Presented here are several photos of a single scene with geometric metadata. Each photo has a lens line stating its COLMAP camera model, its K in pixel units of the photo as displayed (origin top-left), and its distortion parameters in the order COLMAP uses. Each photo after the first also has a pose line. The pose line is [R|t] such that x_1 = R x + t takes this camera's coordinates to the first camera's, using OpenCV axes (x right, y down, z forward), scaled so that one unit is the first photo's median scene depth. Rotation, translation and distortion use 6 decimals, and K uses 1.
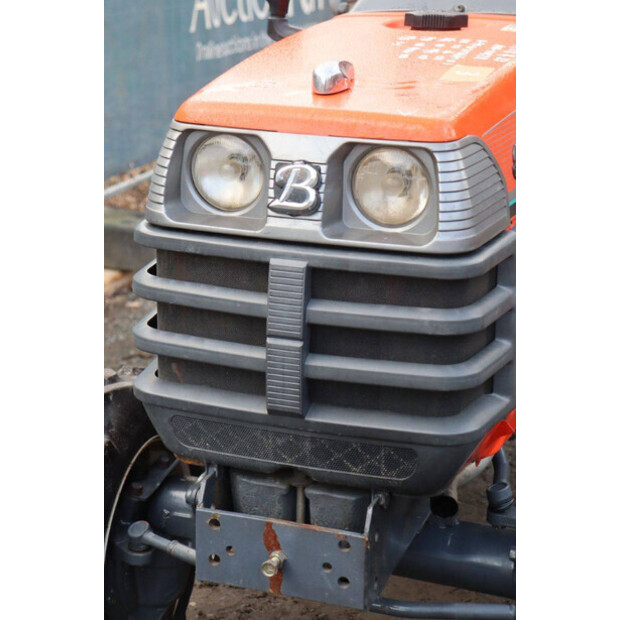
lens RADIAL K [[1462.0, 0, 308.4], [0, 1462.0, 310.6], [0, 0, 1]] dist [0.445167, 0.000000]
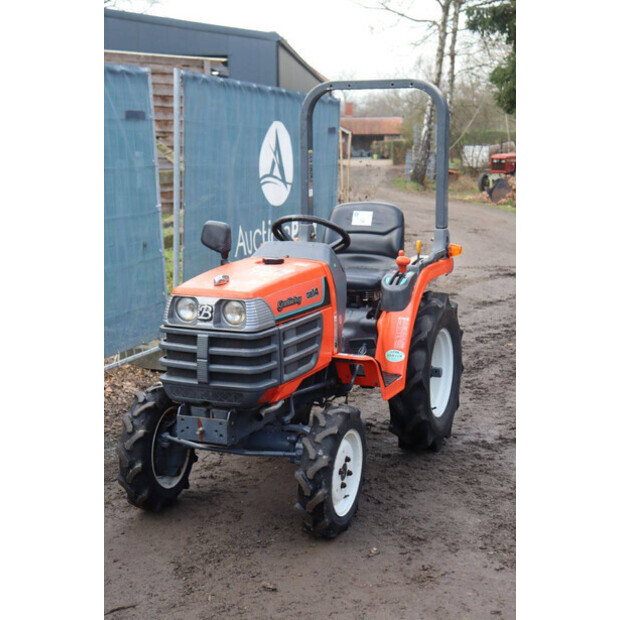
lens RADIAL K [[1046.2, 0, 311.5], [0, 1046.2, 310.8], [0, 0, 1]] dist [0.147947, 0.000000]
pose [[0.998379, -0.004364, -0.056756, 0.356415], [-0.002704, 0.992296, -0.123861, 0.199120], [0.056860, 0.123813, 0.990675, -1.297479]]
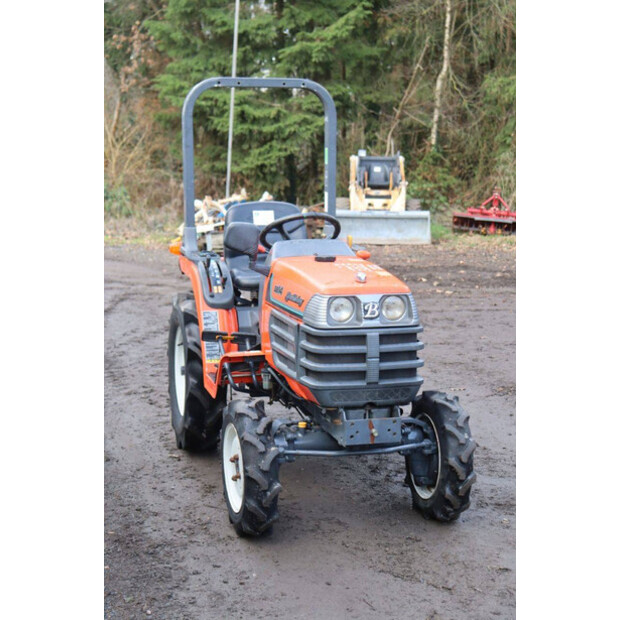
lens RADIAL K [[1046.2, 0, 309.9], [0, 1046.2, 311.1], [0, 0, 1]] dist [0.147947, 0.000000]
pose [[0.829646, -0.094928, 0.550161, -1.351853], [0.166734, 0.982595, -0.081892, 0.080138], [-0.532812, 0.159672, 0.831033, -0.813463]]
